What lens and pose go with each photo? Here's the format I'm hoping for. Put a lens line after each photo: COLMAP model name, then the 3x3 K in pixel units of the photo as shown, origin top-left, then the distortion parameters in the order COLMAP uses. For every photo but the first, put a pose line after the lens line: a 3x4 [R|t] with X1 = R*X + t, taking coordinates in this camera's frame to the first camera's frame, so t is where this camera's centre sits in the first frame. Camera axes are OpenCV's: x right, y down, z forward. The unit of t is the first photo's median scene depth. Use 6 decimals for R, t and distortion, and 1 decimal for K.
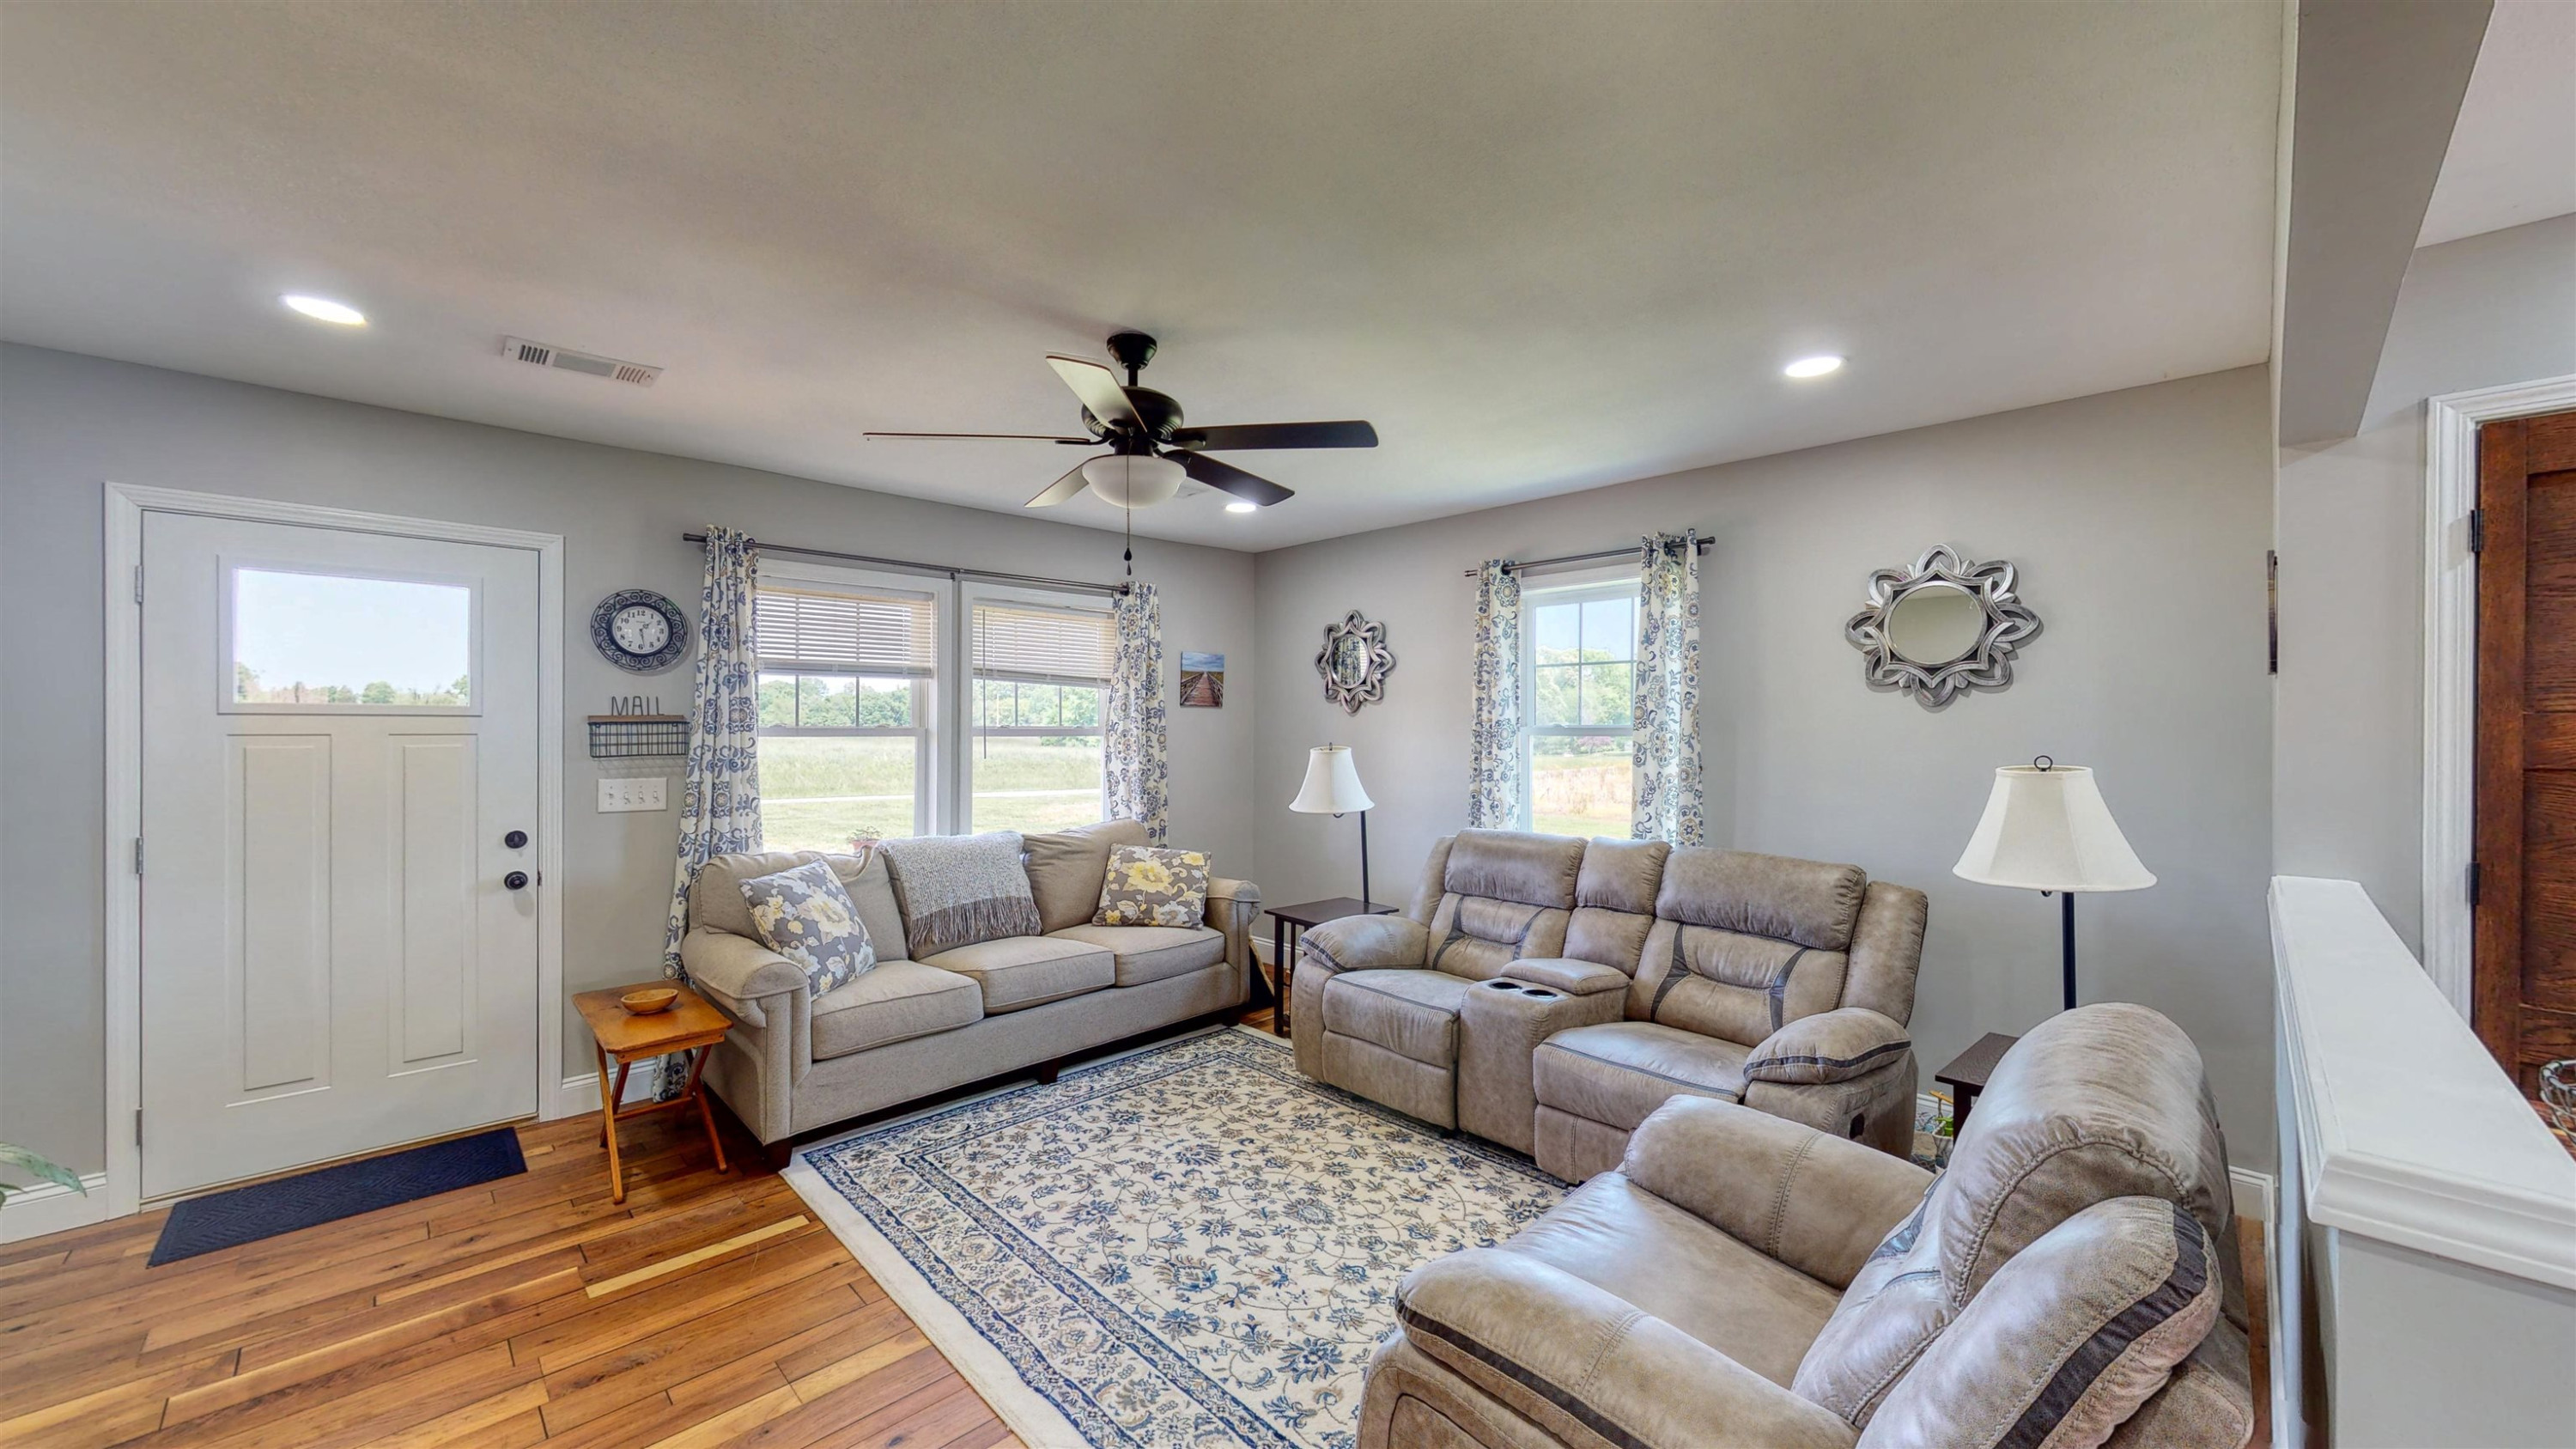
lens RADIAL K [[942.9, 0, 1286.4], [0, 942.9, 722.7], [0, 0, 1]] dist [0.029624, 0.000058]
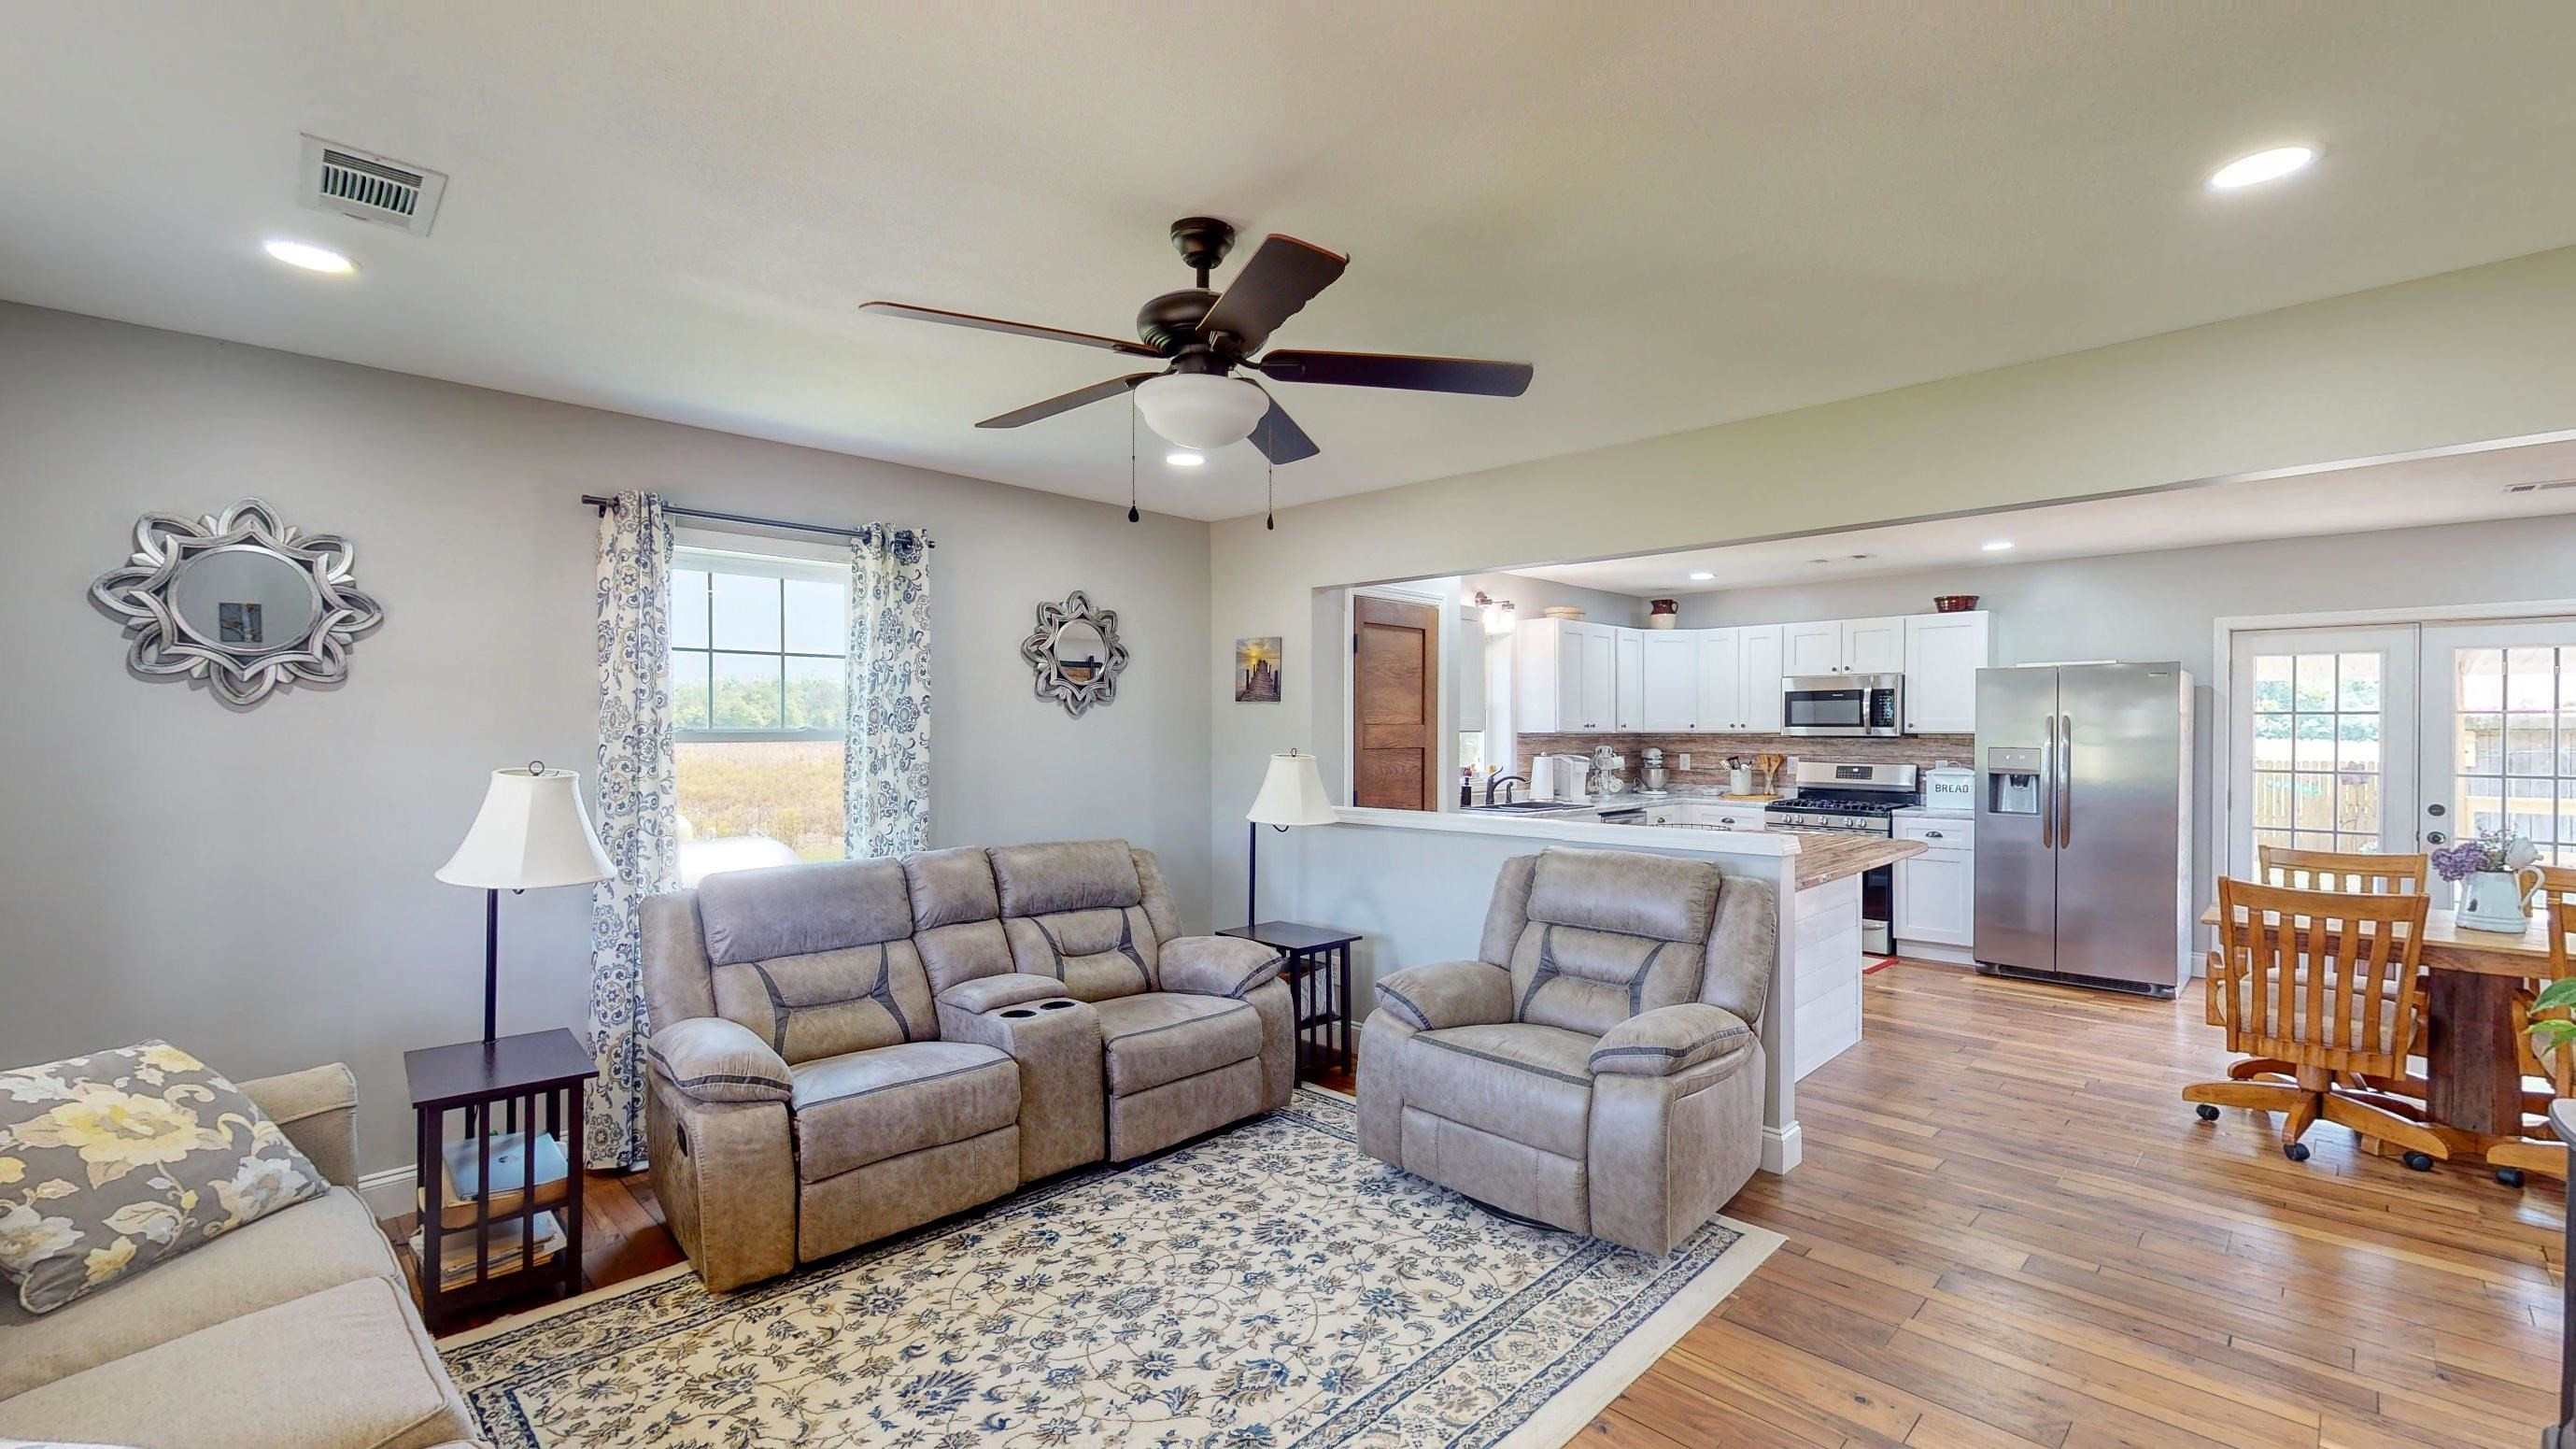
lens RADIAL K [[1067.6, 0, 1281.4], [0, 1067.6, 726.2], [0, 0, 1]] dist [-0.008063, 0.000790]
pose [[-0.004258, 0.002274, 0.999988, -0.791708], [0.000170, 0.999997, -0.002273, 0.002385], [-0.999991, 0.000160, -0.004259, 0.742045]]
